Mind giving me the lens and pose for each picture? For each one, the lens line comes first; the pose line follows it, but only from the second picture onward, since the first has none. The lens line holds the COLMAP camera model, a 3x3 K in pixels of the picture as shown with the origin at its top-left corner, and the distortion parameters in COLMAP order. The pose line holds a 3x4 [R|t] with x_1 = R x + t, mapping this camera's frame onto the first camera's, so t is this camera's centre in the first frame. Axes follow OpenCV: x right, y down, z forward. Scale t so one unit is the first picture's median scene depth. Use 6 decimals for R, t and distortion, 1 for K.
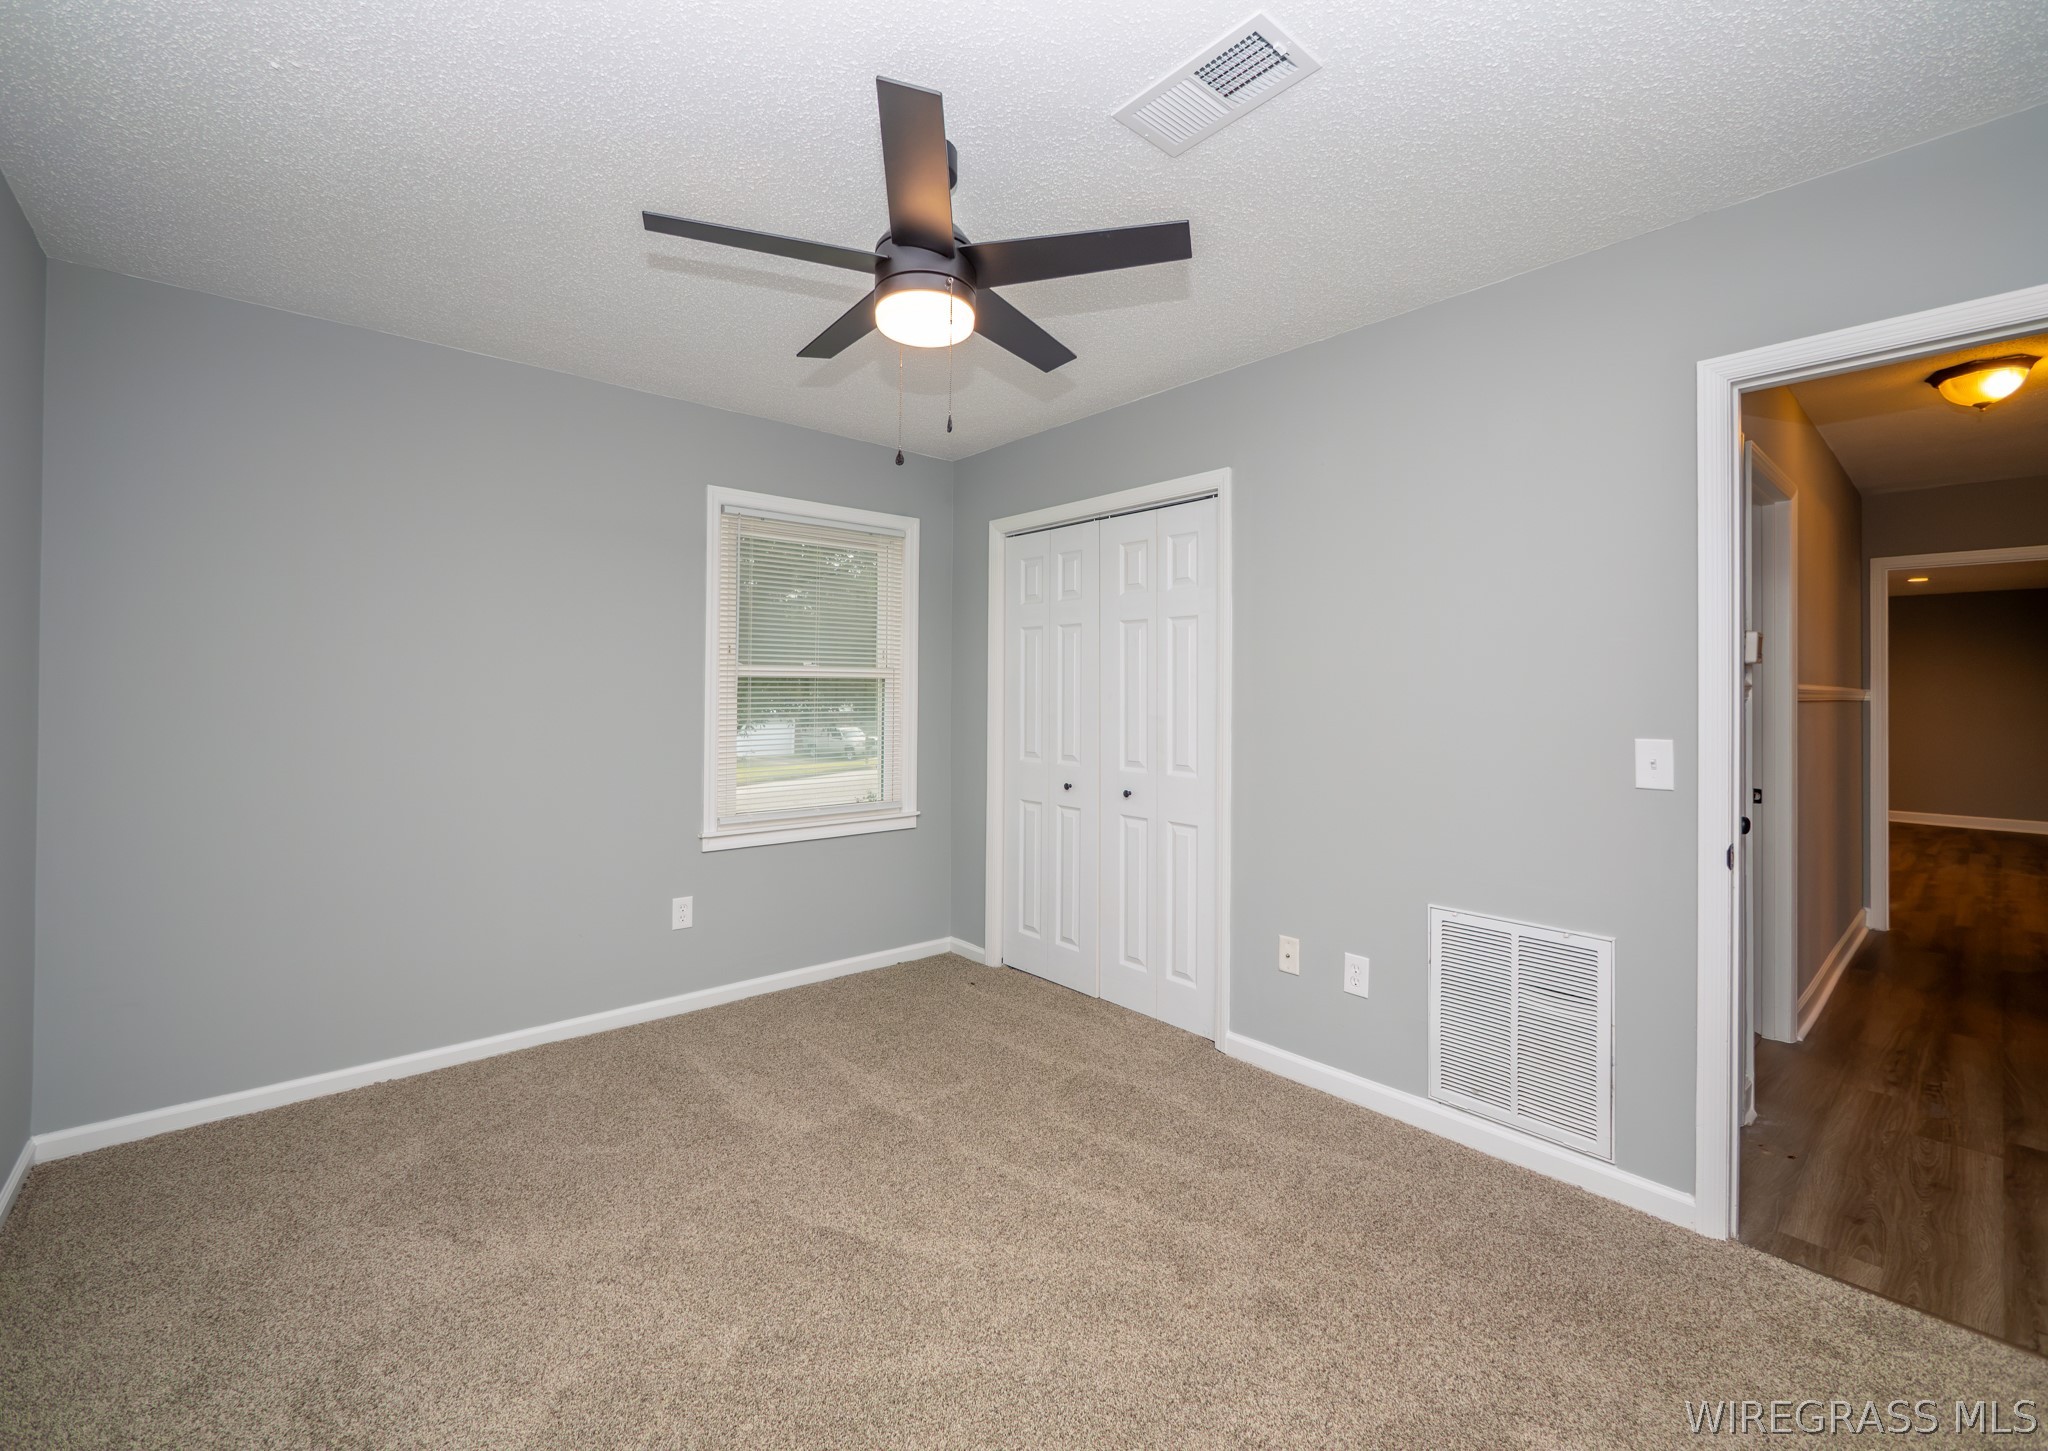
lens RADIAL K [[856.7, 0, 1013.5], [0, 856.7, 679.2], [0, 0, 1]] dist [-0.002494, 0.000105]
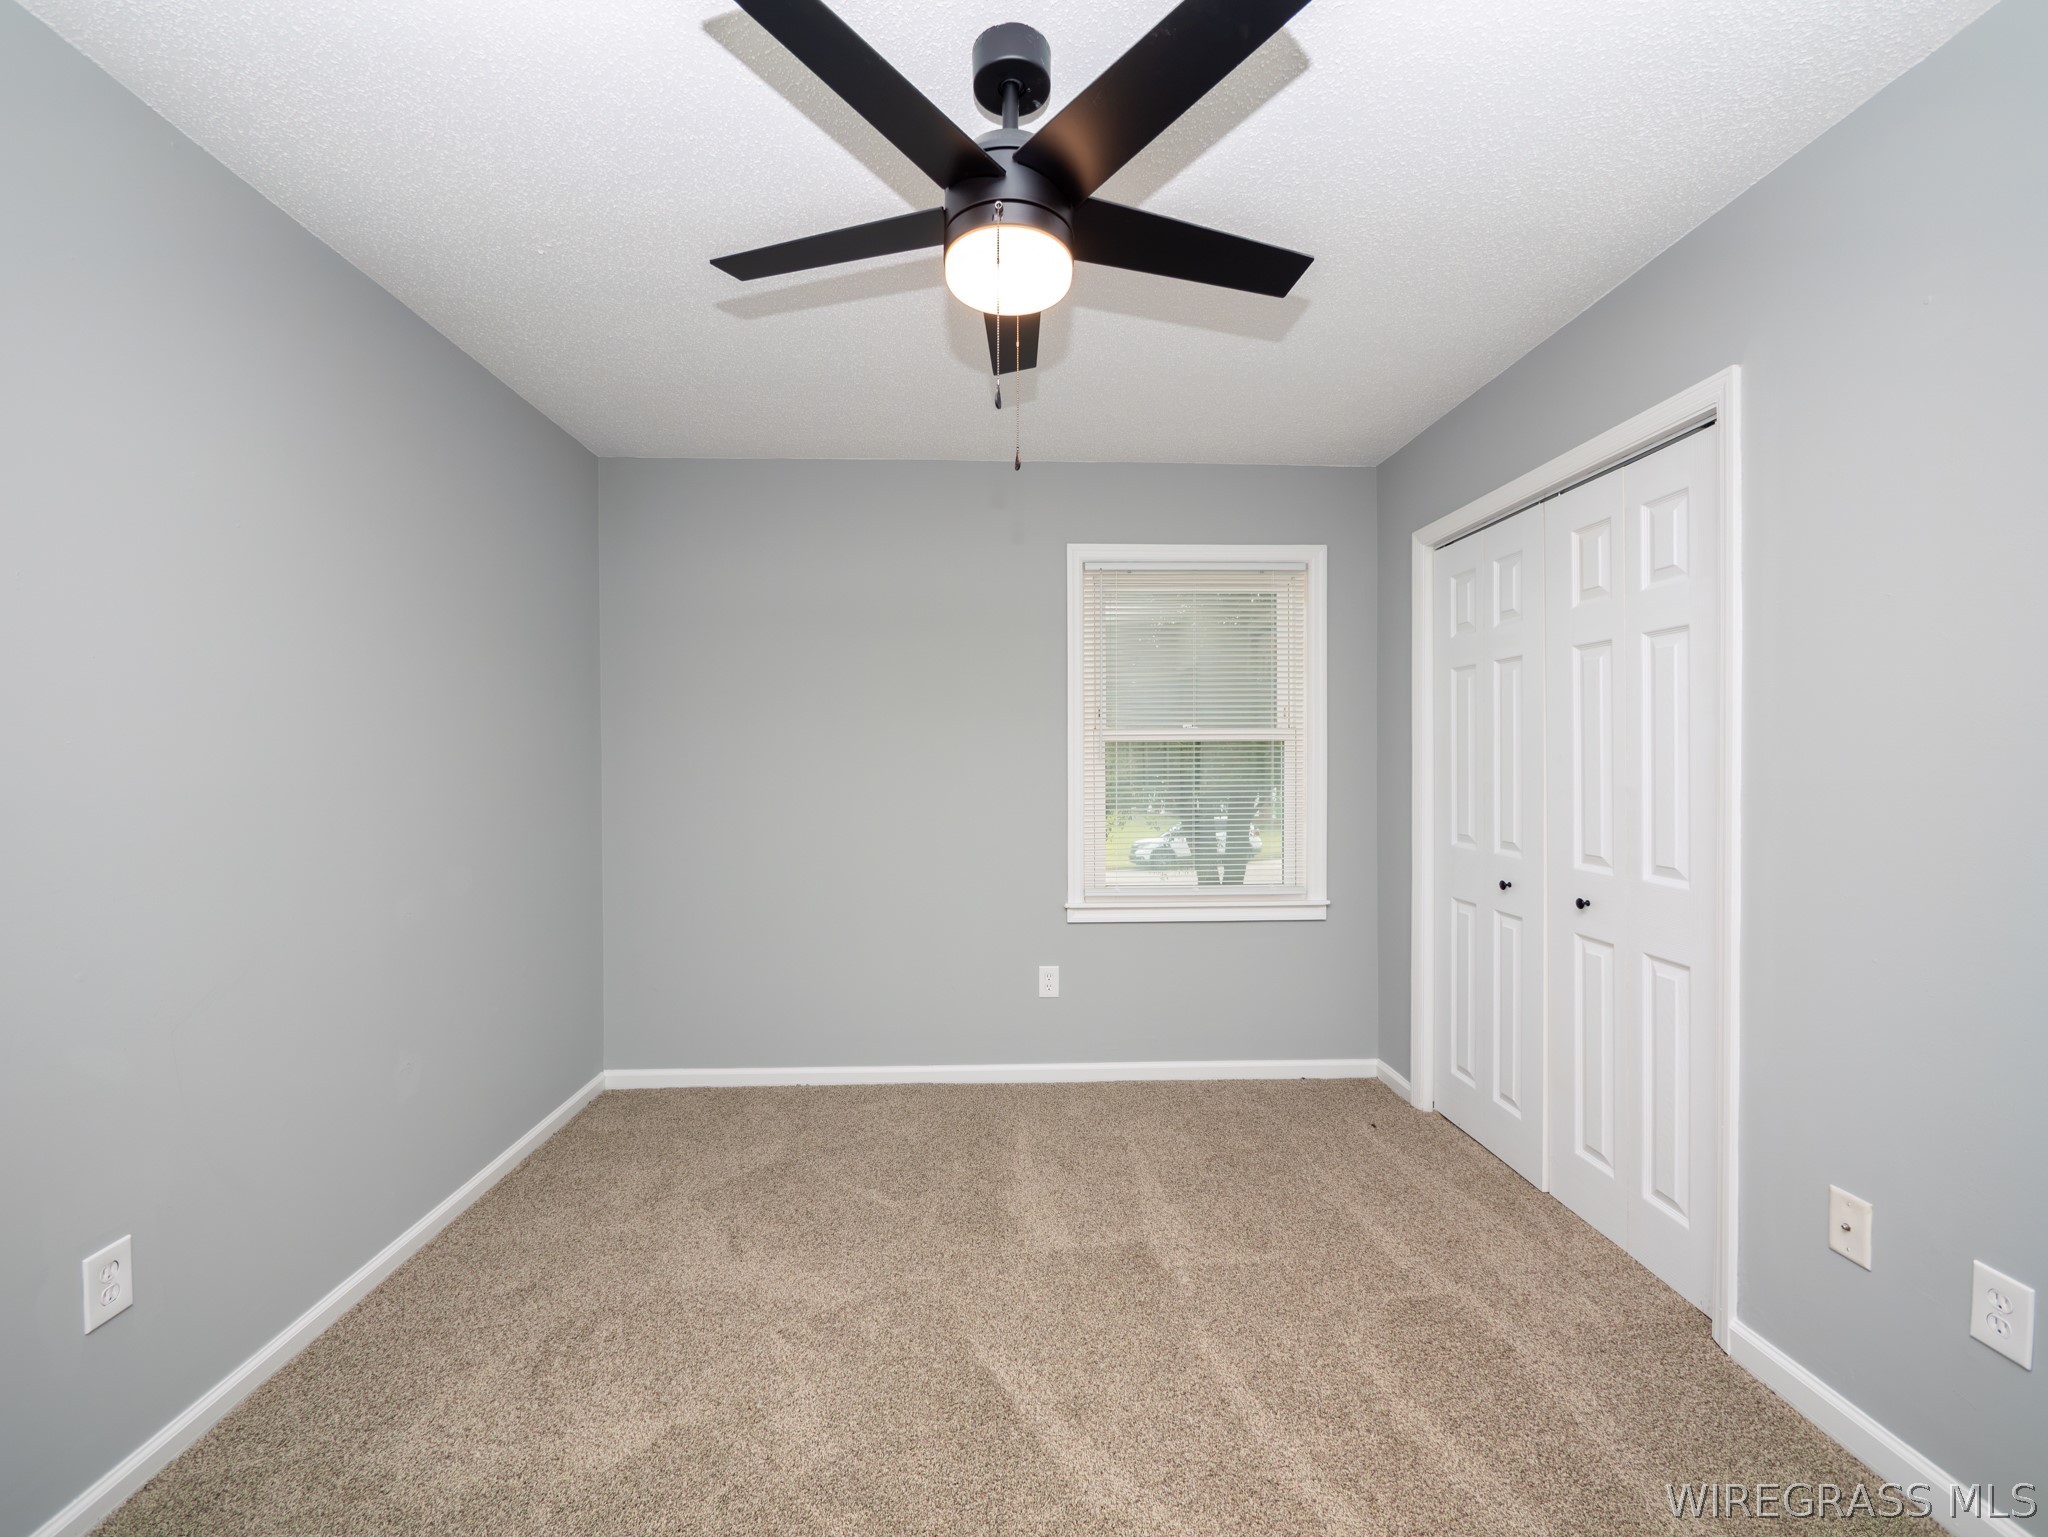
lens RADIAL K [[856.2, 0, 1023.4], [0, 856.2, 765.6], [0, 0, 1]] dist [-0.006400, 0.001201]
pose [[0.783817, -0.005270, -0.620969, 0.240045], [0.018901, 0.999703, 0.015373, 0.008155], [0.620704, -0.023787, 0.783684, 0.244247]]
